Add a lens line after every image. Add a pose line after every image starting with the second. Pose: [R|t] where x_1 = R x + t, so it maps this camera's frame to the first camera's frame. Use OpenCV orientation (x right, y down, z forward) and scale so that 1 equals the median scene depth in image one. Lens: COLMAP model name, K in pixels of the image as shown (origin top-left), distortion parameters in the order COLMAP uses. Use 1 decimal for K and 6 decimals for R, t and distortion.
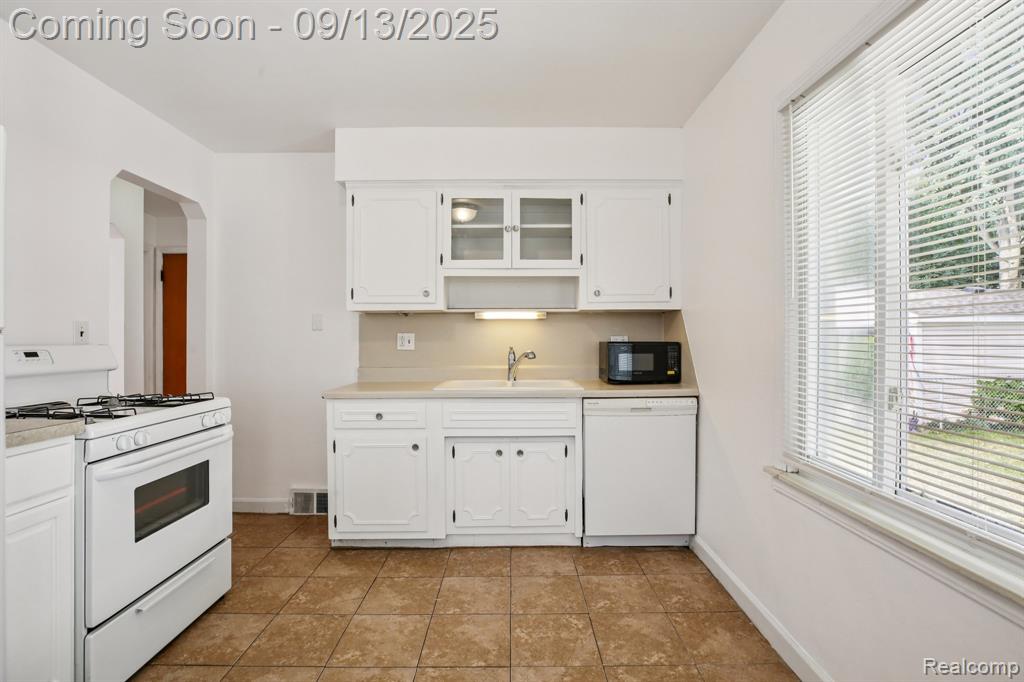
lens RADIAL K [[488.8, 0, 511.1], [0, 488.8, 340.2], [0, 0, 1]] dist [-0.001784, -0.000055]
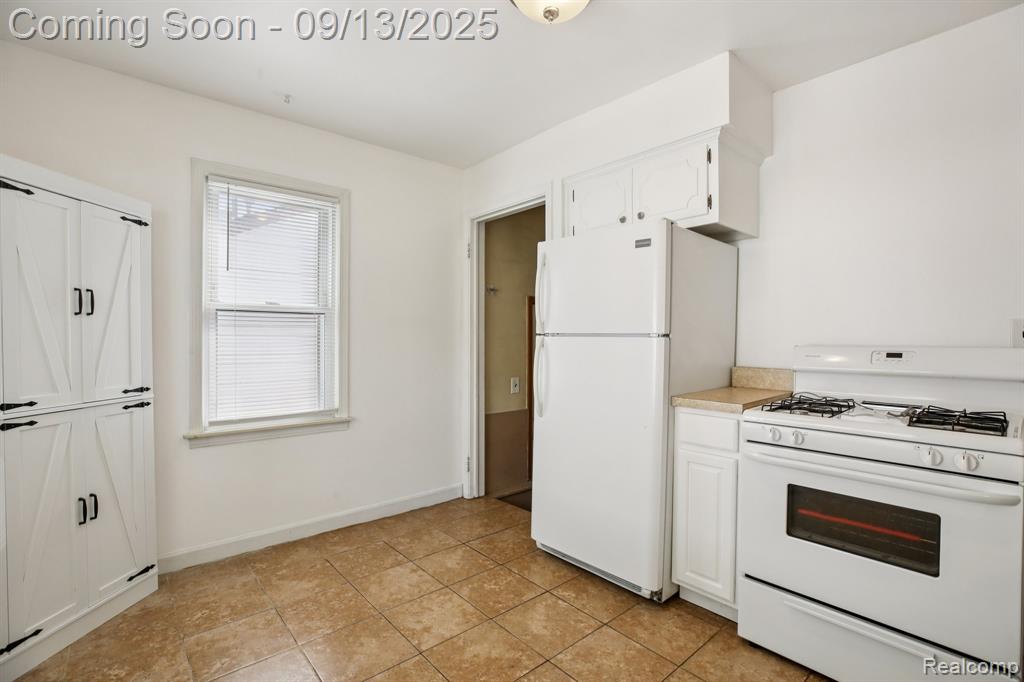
lens RADIAL K [[466.9, 0, 512.4], [0, 466.9, 343.8], [0, 0, 1]] dist [-0.031269, 0.005723]
pose [[-0.753732, 0.006254, -0.657152, 0.270424], [0.000335, 0.999958, 0.009132, -0.004315], [0.657182, 0.006663, -0.753702, 1.136521]]
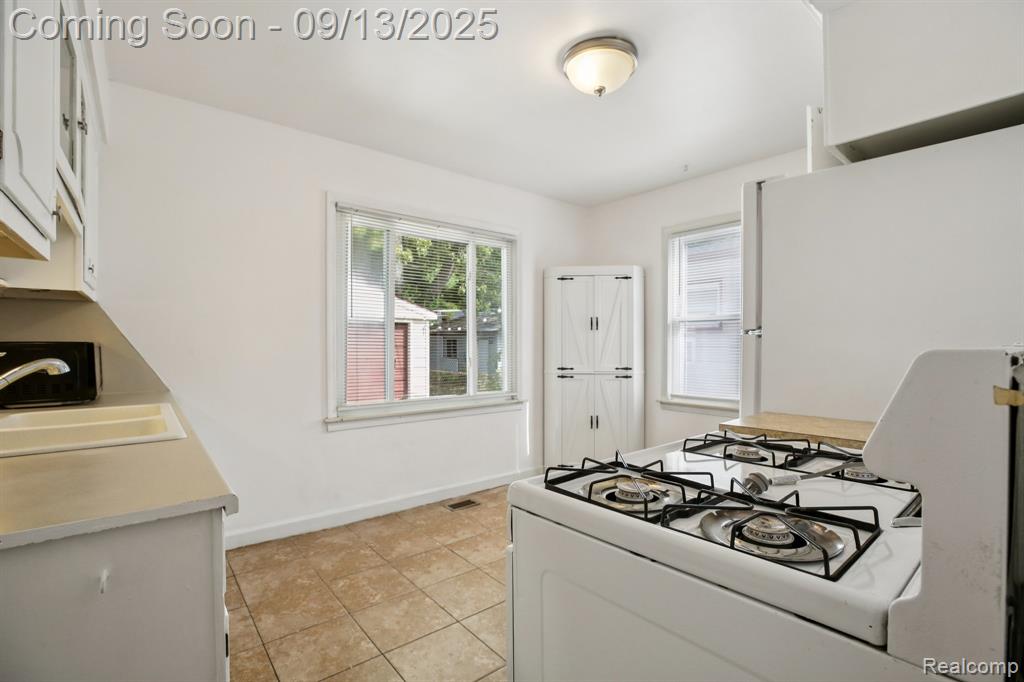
lens RADIAL K [[466.9, 0, 511.0], [0, 466.9, 345.4], [0, 0, 1]] dist [-0.031269, 0.005723]
pose [[-0.632745, 0.001004, 0.774360, -0.984363], [0.001194, 0.999999, -0.000320, 0.012377], [-0.774359, 0.000722, -0.632746, 1.401644]]
